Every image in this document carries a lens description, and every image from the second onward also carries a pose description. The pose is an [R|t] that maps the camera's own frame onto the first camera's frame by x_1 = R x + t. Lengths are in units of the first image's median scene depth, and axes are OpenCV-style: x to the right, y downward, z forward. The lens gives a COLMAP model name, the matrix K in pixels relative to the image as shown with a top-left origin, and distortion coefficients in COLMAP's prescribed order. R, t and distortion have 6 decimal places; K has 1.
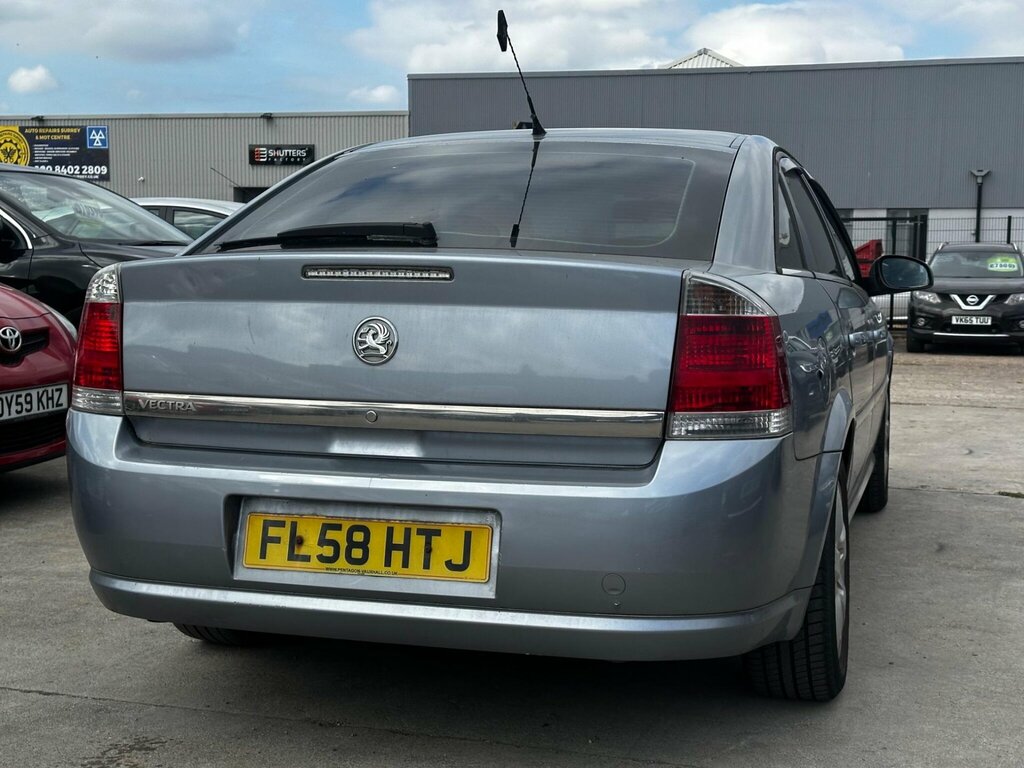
lens RADIAL K [[870.6, 0, 512.0], [0, 870.6, 384.0], [0, 0, 1]] dist [0.038998, -0.067537]
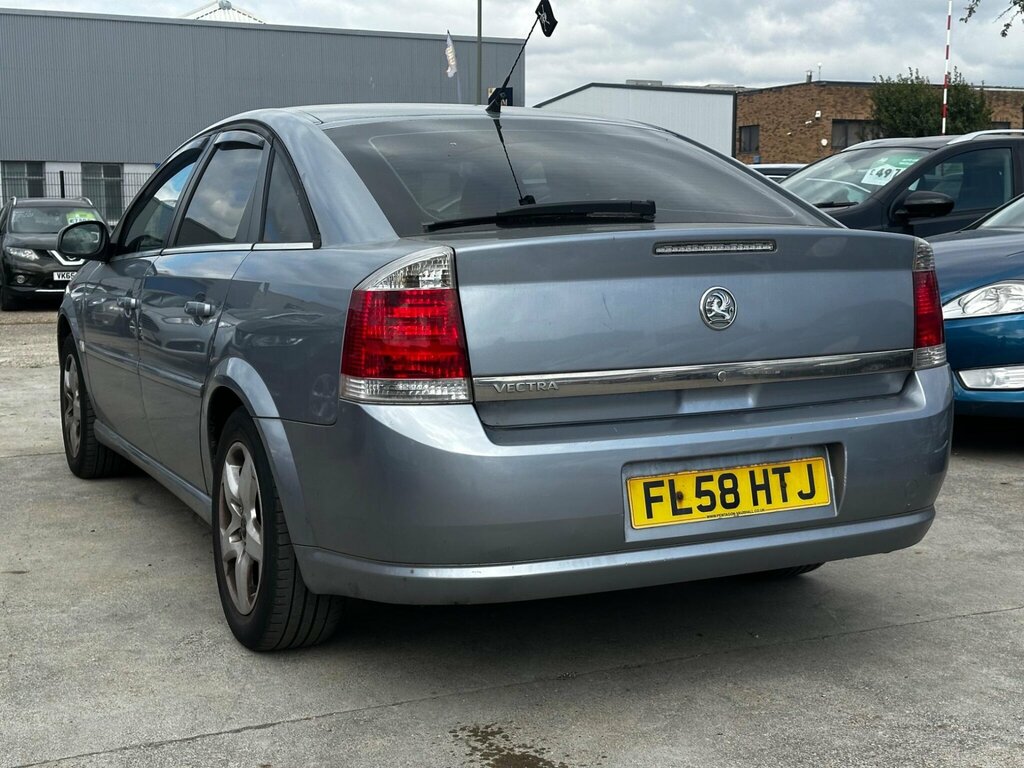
lens RADIAL K [[870.6, 0, 512.0], [0, 870.6, 384.0], [0, 0, 1]] dist [0.038998, -0.067537]
pose [[0.892163, -0.099282, 0.440669, -0.898912], [0.084870, 0.995016, 0.052352, -0.034528], [-0.443670, -0.009307, 0.896142, 0.119127]]
